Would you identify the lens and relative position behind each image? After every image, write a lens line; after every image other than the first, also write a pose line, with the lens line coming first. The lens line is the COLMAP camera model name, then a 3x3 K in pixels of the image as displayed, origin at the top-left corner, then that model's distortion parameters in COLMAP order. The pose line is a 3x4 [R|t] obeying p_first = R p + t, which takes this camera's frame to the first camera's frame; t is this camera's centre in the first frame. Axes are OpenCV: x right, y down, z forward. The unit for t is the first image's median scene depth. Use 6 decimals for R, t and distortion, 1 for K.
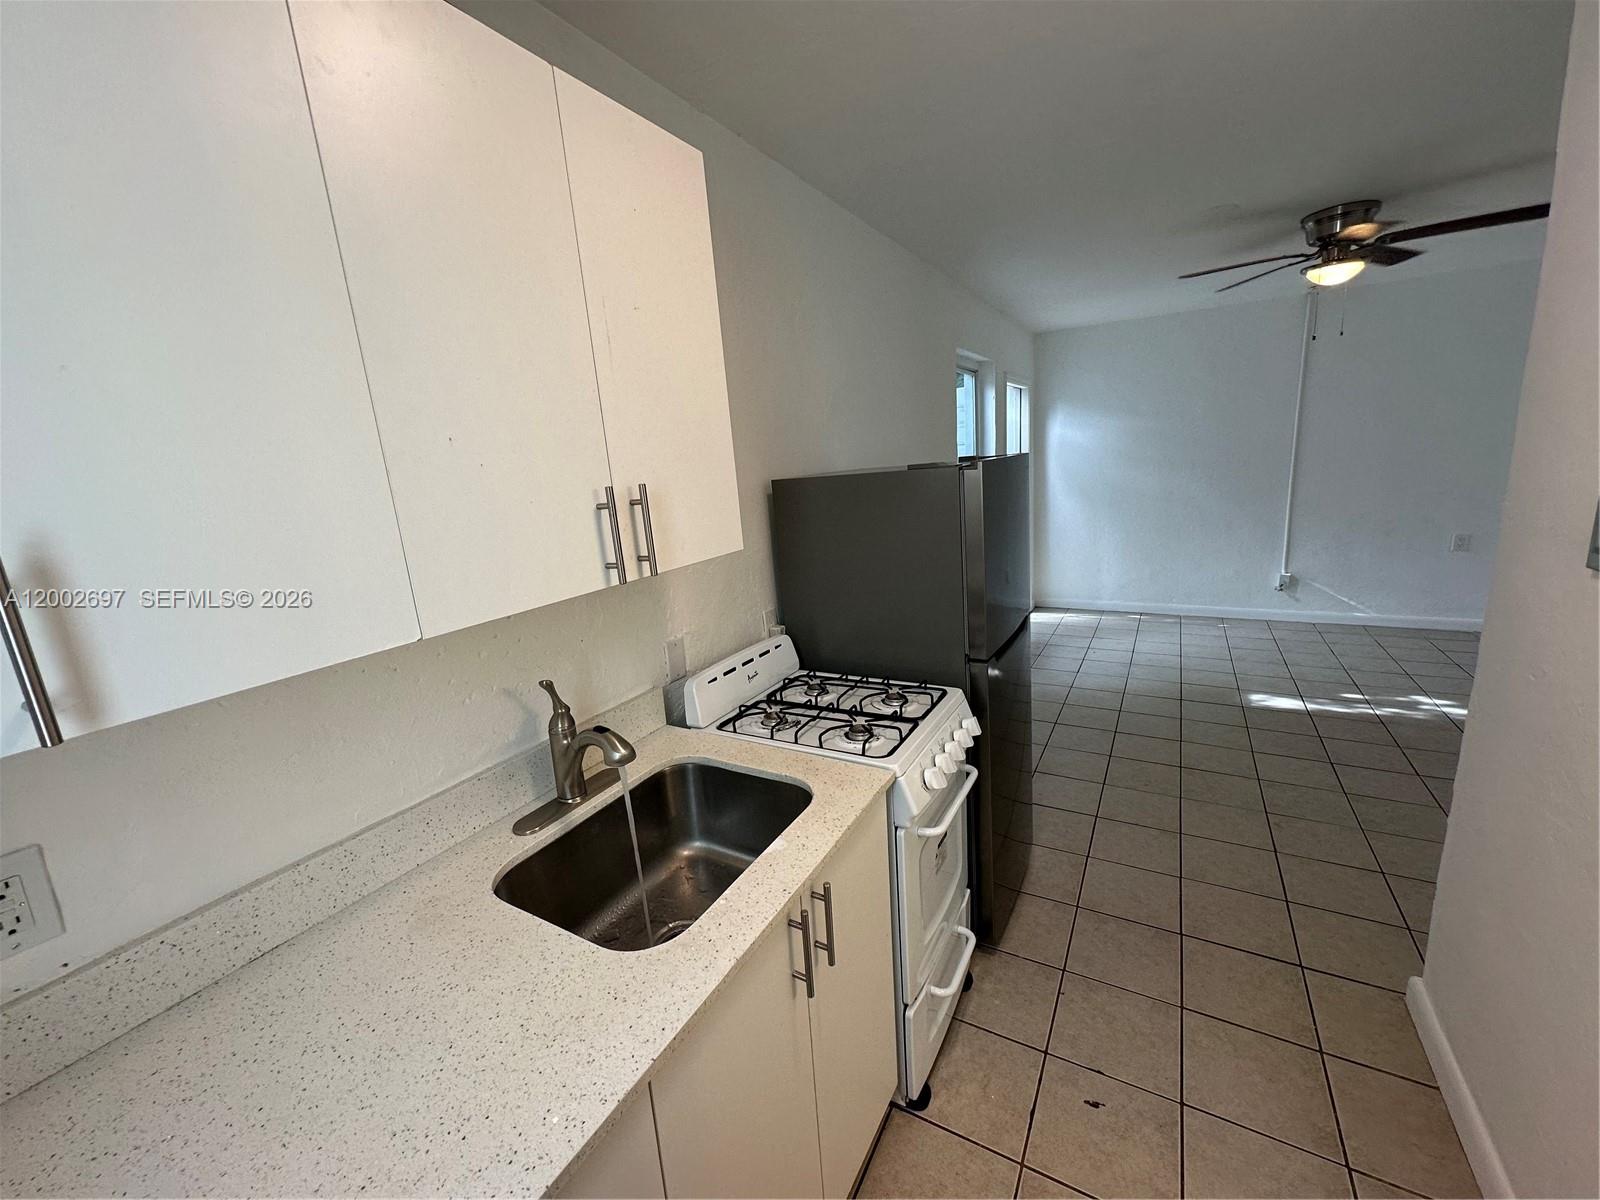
lens RADIAL K [[642.0, 0, 800.0], [0, 642.0, 600.0], [0, 0, 1]] dist [-0.002073, -0.000200]
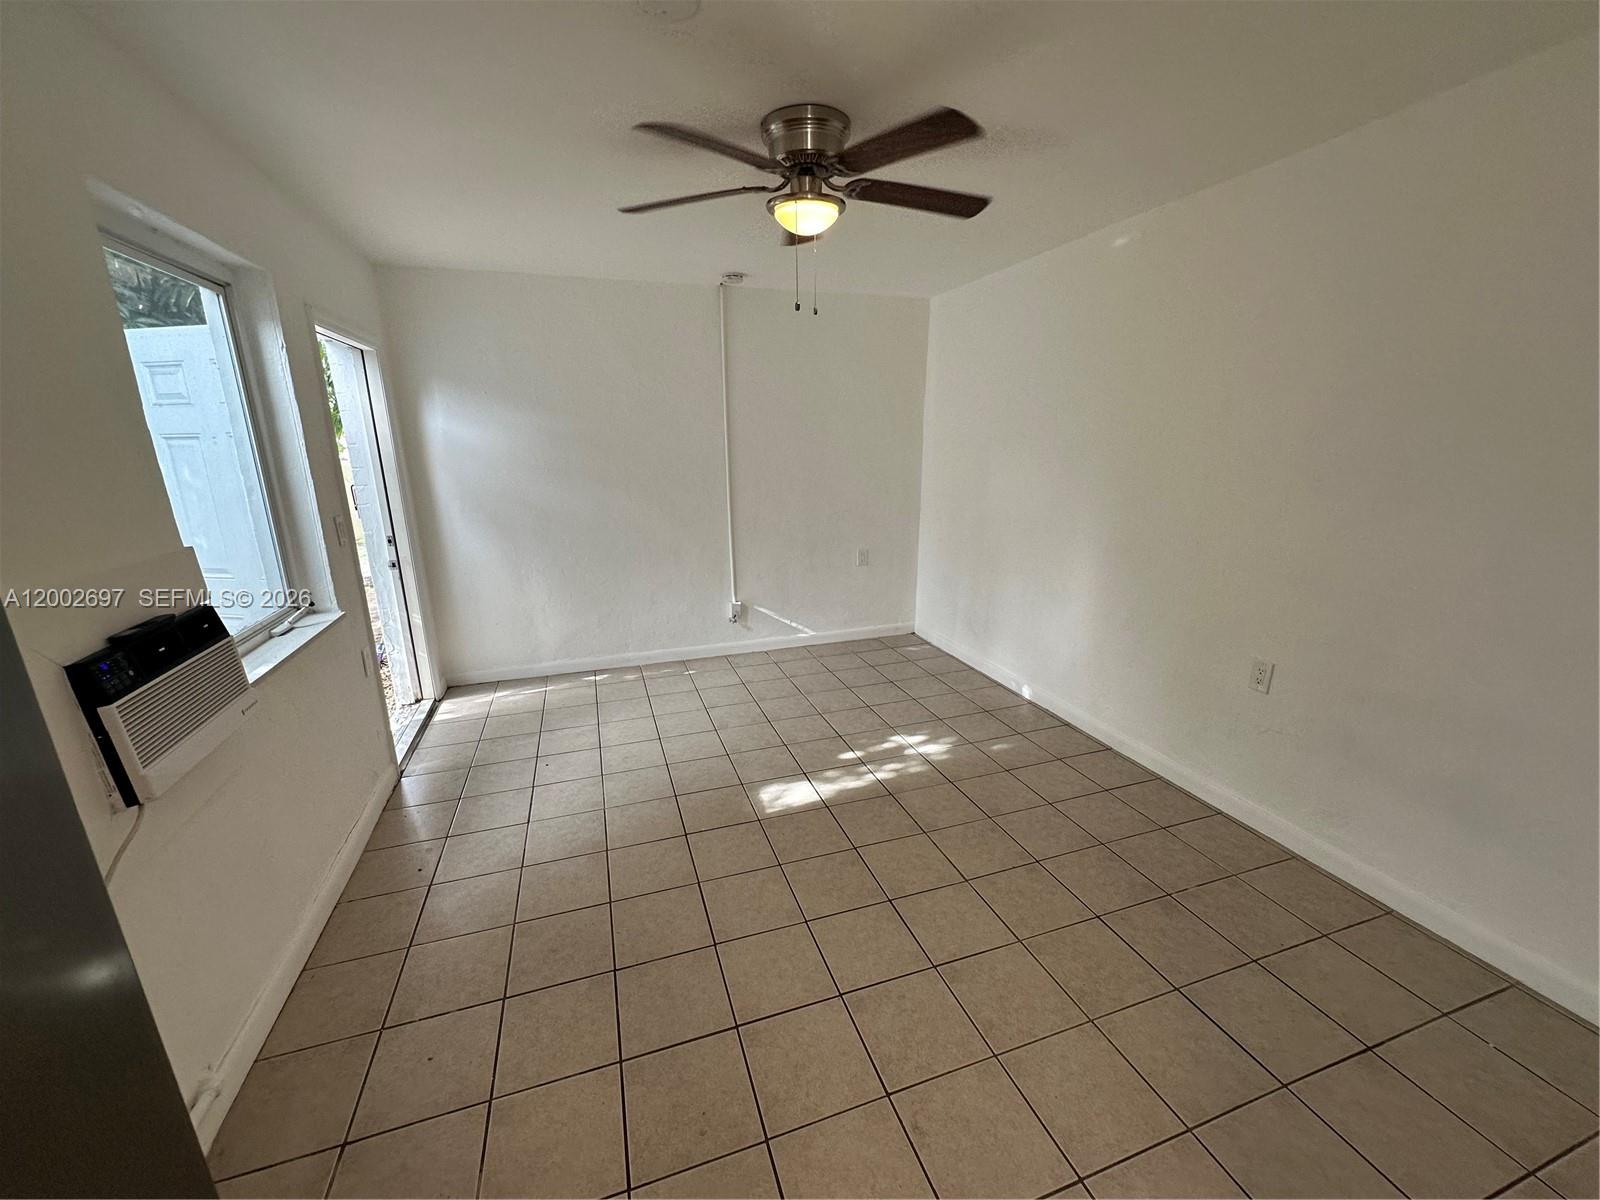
lens RADIAL K [[642.0, 0, 800.0], [0, 642.0, 600.0], [0, 0, 1]] dist [-0.002073, -0.000200]
pose [[0.665138, -0.126199, 0.735979, 0.169095], [0.131268, 0.990028, 0.051128, -0.085870], [-0.735092, 0.062604, 0.675071, 0.356794]]
